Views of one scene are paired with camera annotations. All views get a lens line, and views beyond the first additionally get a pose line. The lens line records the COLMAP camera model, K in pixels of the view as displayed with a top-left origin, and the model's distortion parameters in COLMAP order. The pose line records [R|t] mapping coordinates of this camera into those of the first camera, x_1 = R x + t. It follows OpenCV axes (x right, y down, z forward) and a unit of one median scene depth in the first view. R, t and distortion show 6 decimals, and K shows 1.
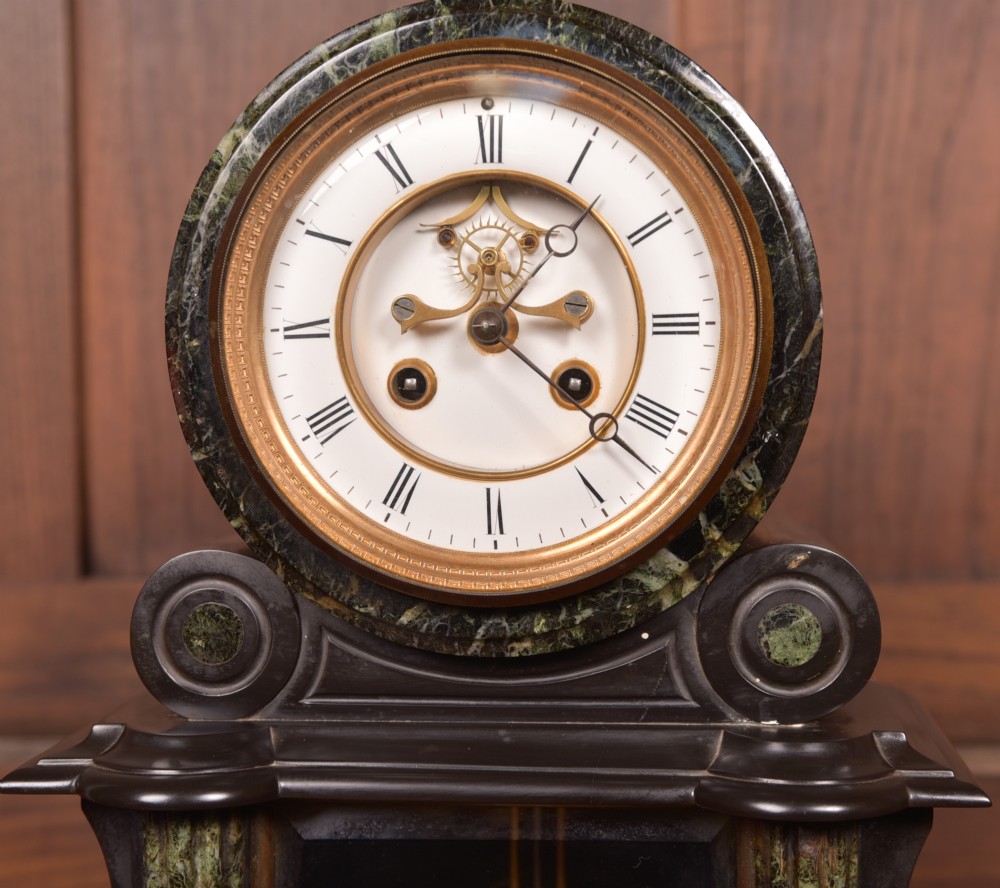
lens RADIAL K [[1685.6, 0, 567.2], [0, 1685.6, 453.2], [0, 0, 1]] dist [-0.013453, 0.000000]
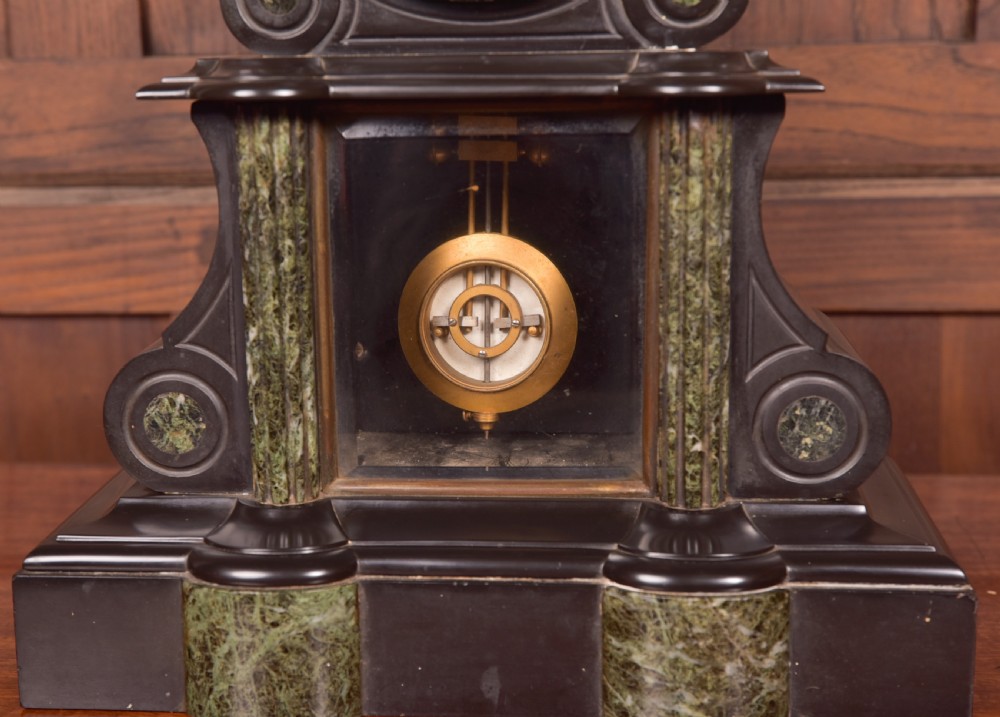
lens RADIAL K [[1563.1, 0, 464.0], [0, 1563.1, 354.4], [0, 0, 1]] dist [0.050526, 0.000000]
pose [[0.999149, -0.005688, -0.040851, -0.002001], [0.012157, 0.987059, 0.159898, 0.205627], [0.039412, -0.160259, 0.986288, -0.355580]]
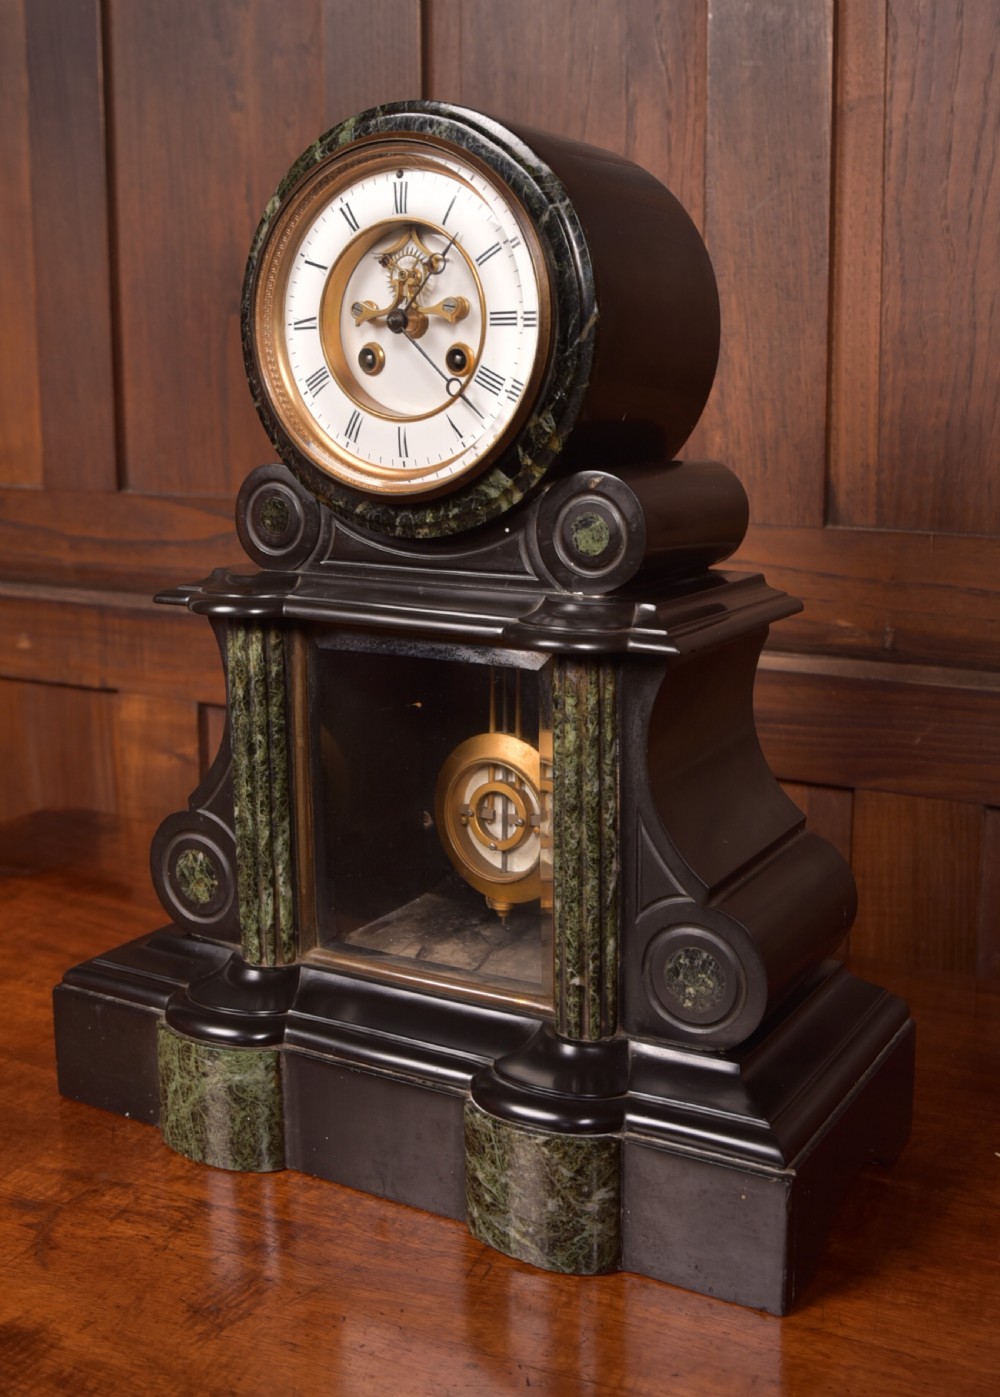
lens RADIAL K [[1502.2, 0, 648.7], [0, 1502.2, 602.8], [0, 0, 1]] dist [-0.096542, 0.000000]
pose [[0.923093, 0.068338, -0.378457, 0.685160], [-0.029649, 0.993803, 0.107132, 0.026986], [0.383432, -0.087672, 0.919398, -0.181960]]
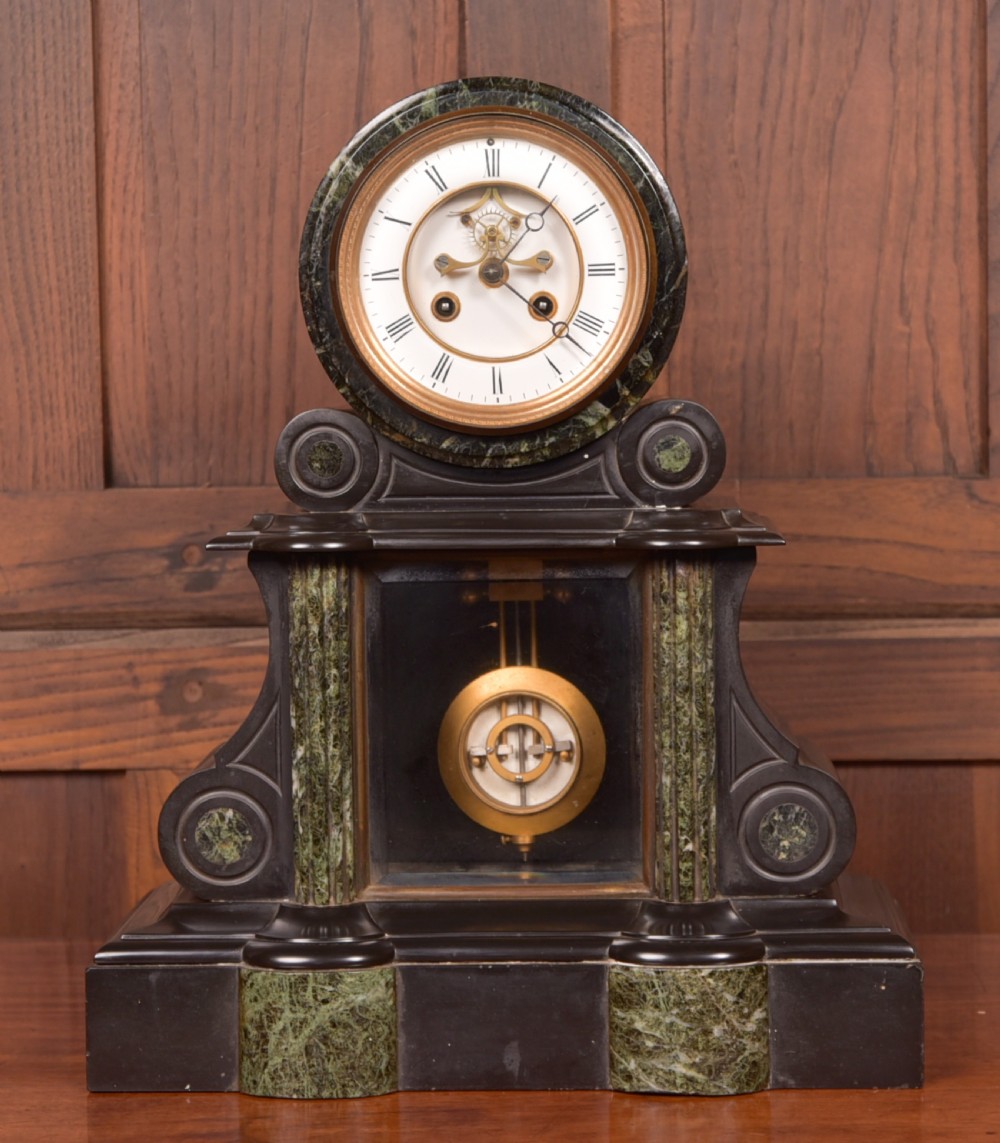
lens RADIAL K [[3058.8, 0, 493.2], [0, 3058.8, 524.0], [0, 0, 1]] dist [-0.013668, 0.000000]
pose [[0.999885, -0.011686, 0.009714, -0.078157], [0.011535, 0.999815, 0.015390, 0.131105], [-0.009893, -0.015276, 0.999834, -2.085675]]
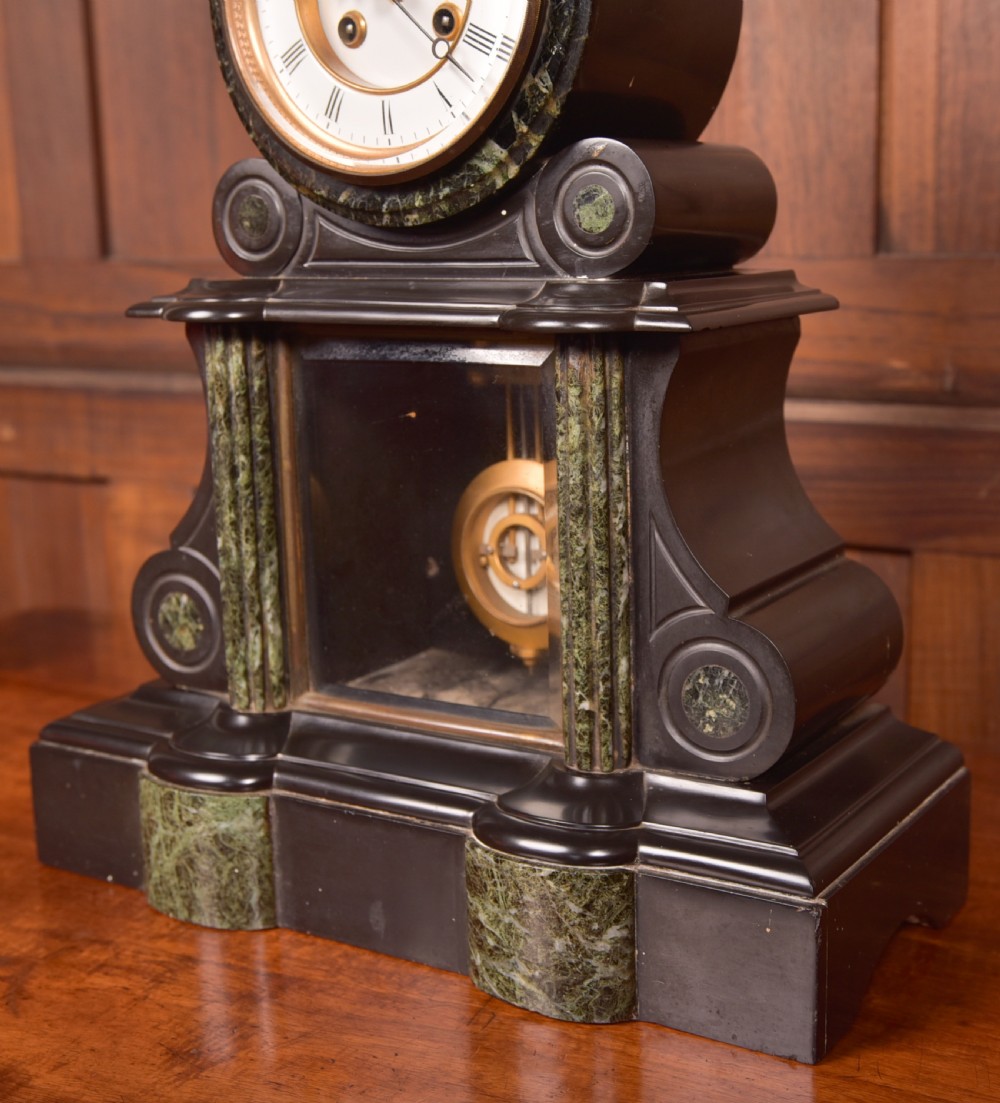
lens RADIAL K [[1673.7, 0, 568.8], [0, 1673.7, 551.4], [0, 0, 1]] dist [-0.046748, 0.000000]
pose [[0.888370, 0.079995, -0.452106, 0.736715], [-0.004736, 0.986249, 0.165198, 0.158721], [0.459105, -0.144616, 0.876533, -0.191512]]
